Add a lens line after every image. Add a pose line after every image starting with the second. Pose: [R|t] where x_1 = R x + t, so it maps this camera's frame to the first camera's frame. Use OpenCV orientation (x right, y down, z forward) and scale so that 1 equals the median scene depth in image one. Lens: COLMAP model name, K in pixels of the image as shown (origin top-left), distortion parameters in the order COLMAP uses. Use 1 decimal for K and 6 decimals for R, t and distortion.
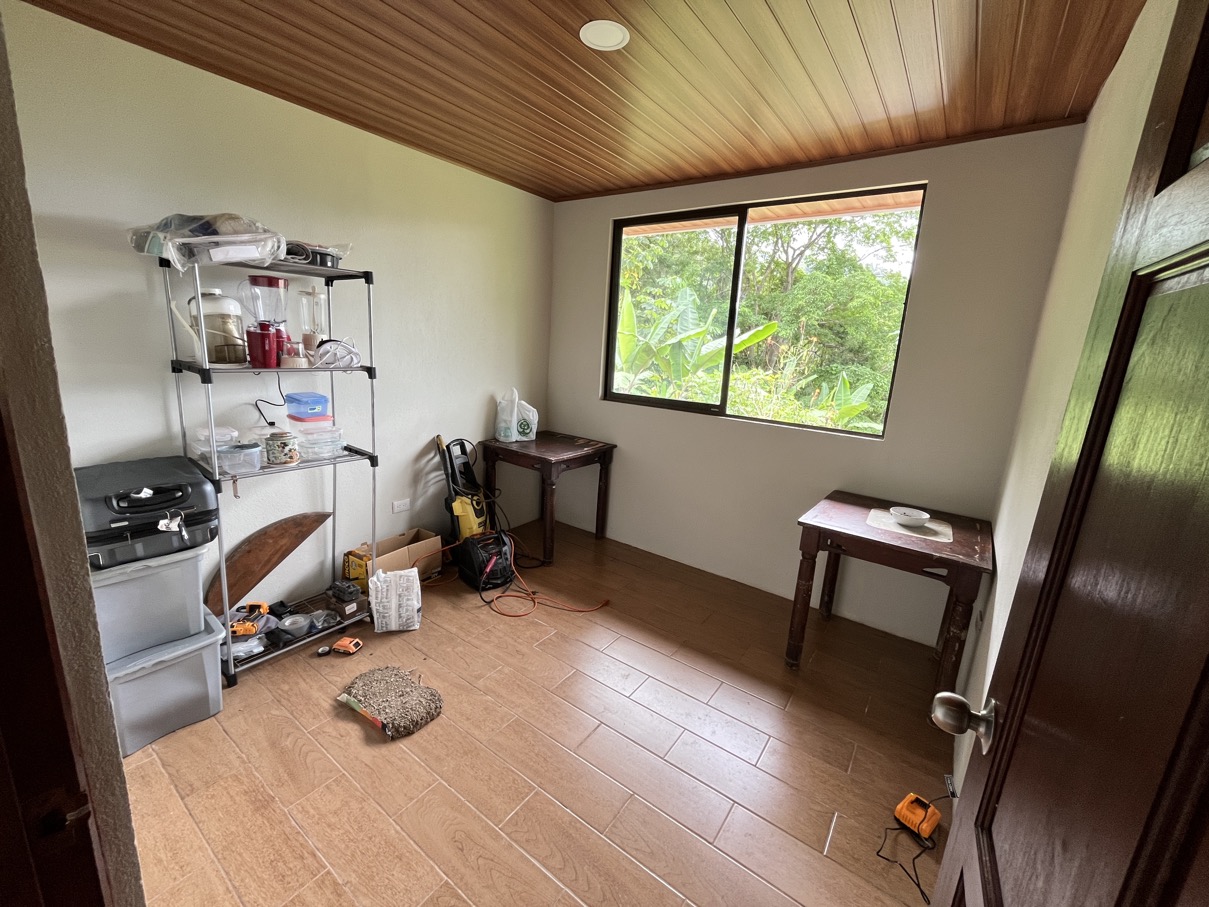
lens RADIAL K [[491.9, 0, 603.9], [0, 491.9, 450.4], [0, 0, 1]] dist [-0.001221, -0.000211]
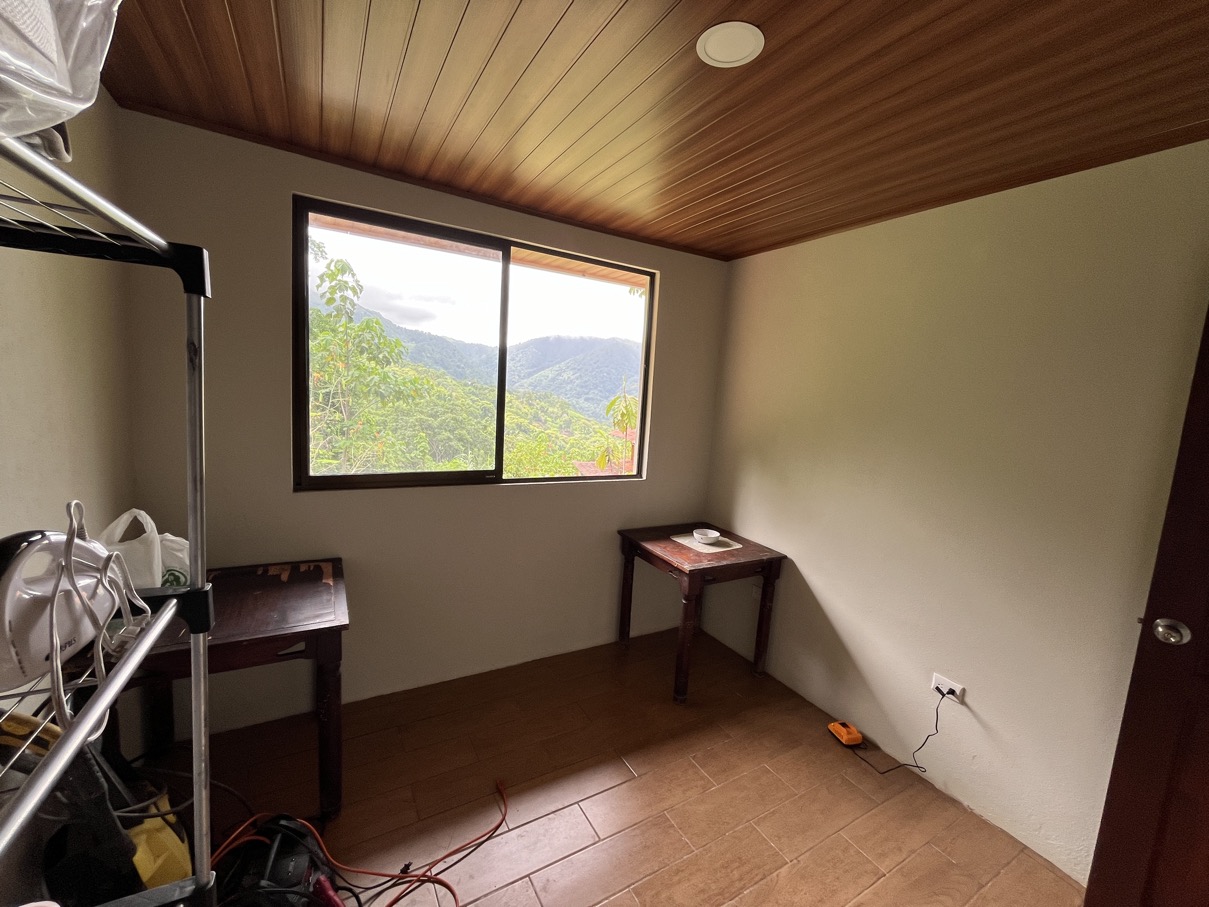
lens RADIAL K [[491.9, 0, 597.1], [0, 491.9, 450.2], [0, 0, 1]] dist [-0.001221, -0.000211]
pose [[0.415449, -0.139672, 0.898829, -0.445117], [0.155876, 0.984456, 0.080930, -0.168321], [-0.896161, 0.106483, 0.430763, 0.487573]]
